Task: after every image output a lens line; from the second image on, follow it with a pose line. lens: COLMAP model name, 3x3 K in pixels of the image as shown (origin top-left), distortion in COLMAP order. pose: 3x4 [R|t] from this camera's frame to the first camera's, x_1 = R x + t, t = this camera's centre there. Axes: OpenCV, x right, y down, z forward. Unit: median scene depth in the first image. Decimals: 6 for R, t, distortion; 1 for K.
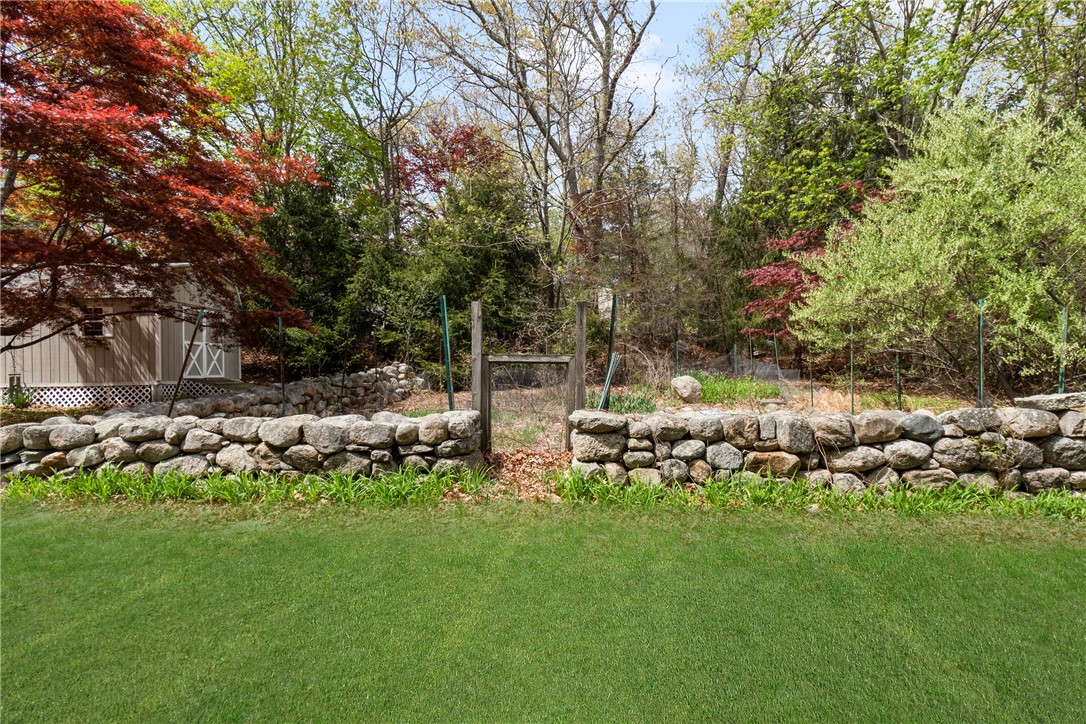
lens RADIAL K [[548.3, 0, 546.4], [0, 548.3, 372.7], [0, 0, 1]] dist [0.013119, 0.000099]
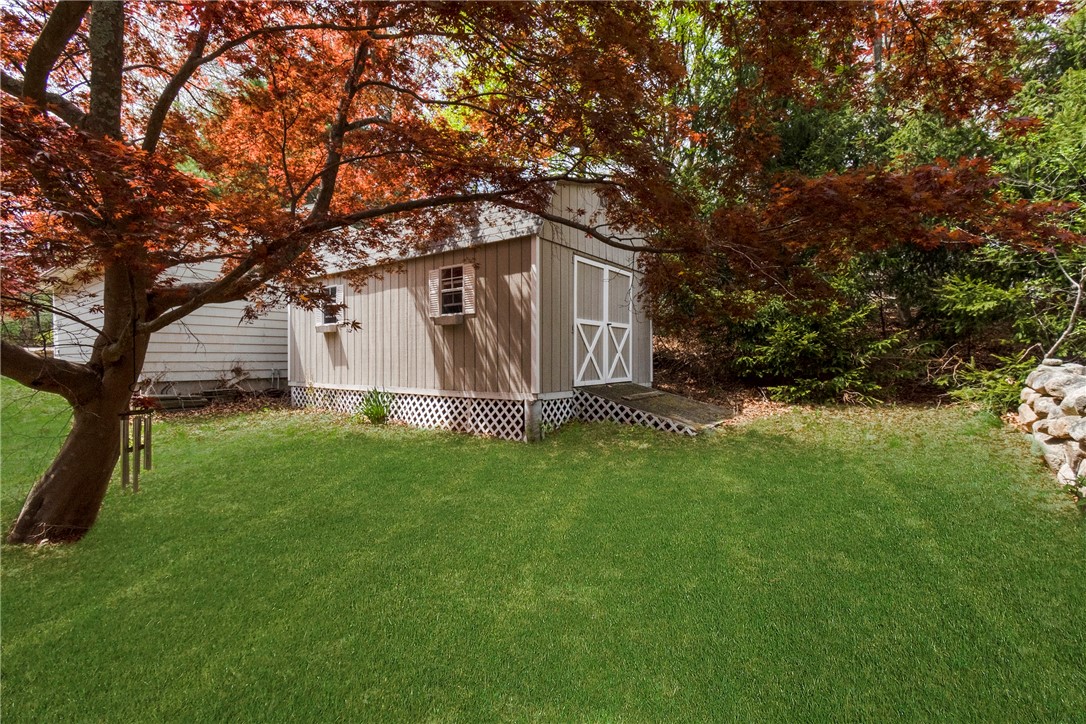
lens RADIAL K [[436.2, 0, 542.1], [0, 436.2, 359.4], [0, 0, 1]] dist [0.004104, 0.000682]
pose [[0.792664, 0.015761, -0.609455, -0.451665], [-0.009904, 0.999867, 0.012977, -0.023421], [0.609579, -0.004250, 0.792714, 0.684689]]
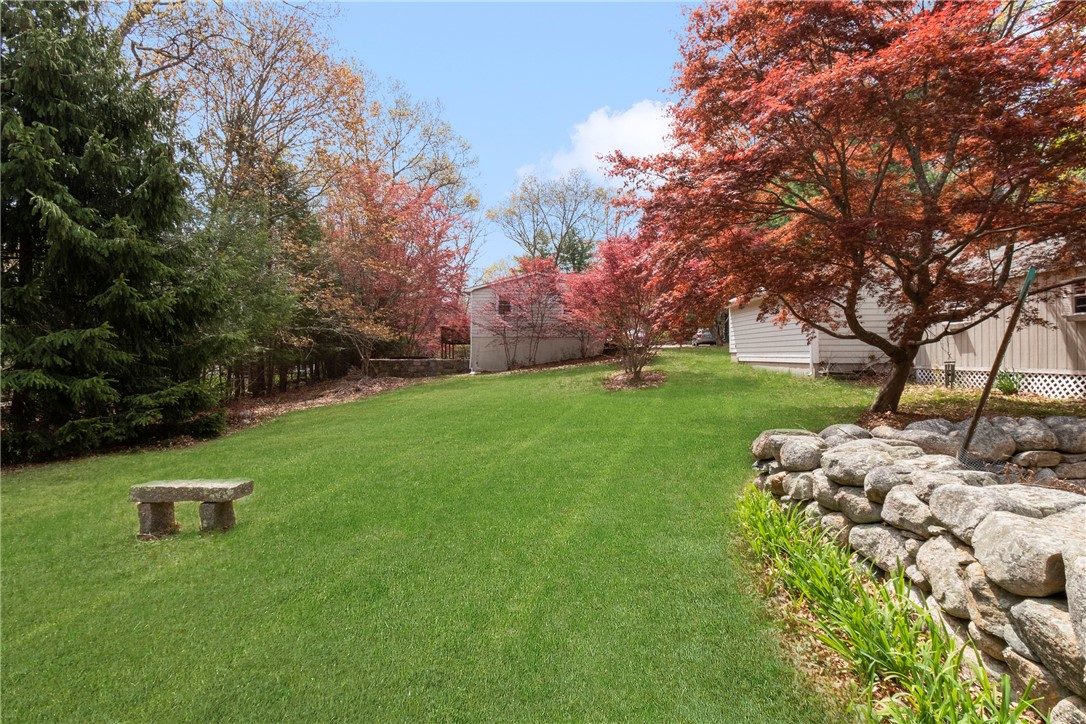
lens RADIAL K [[539.3, 0, 557.4], [0, 539.3, 346.9], [0, 0, 1]] dist [0.001865, -0.000557]
pose [[-0.008736, 0.000441, -0.999962, -0.030503], [-0.002341, 0.999997, 0.000461, -0.014685], [0.999959, 0.002345, -0.008735, 0.243126]]
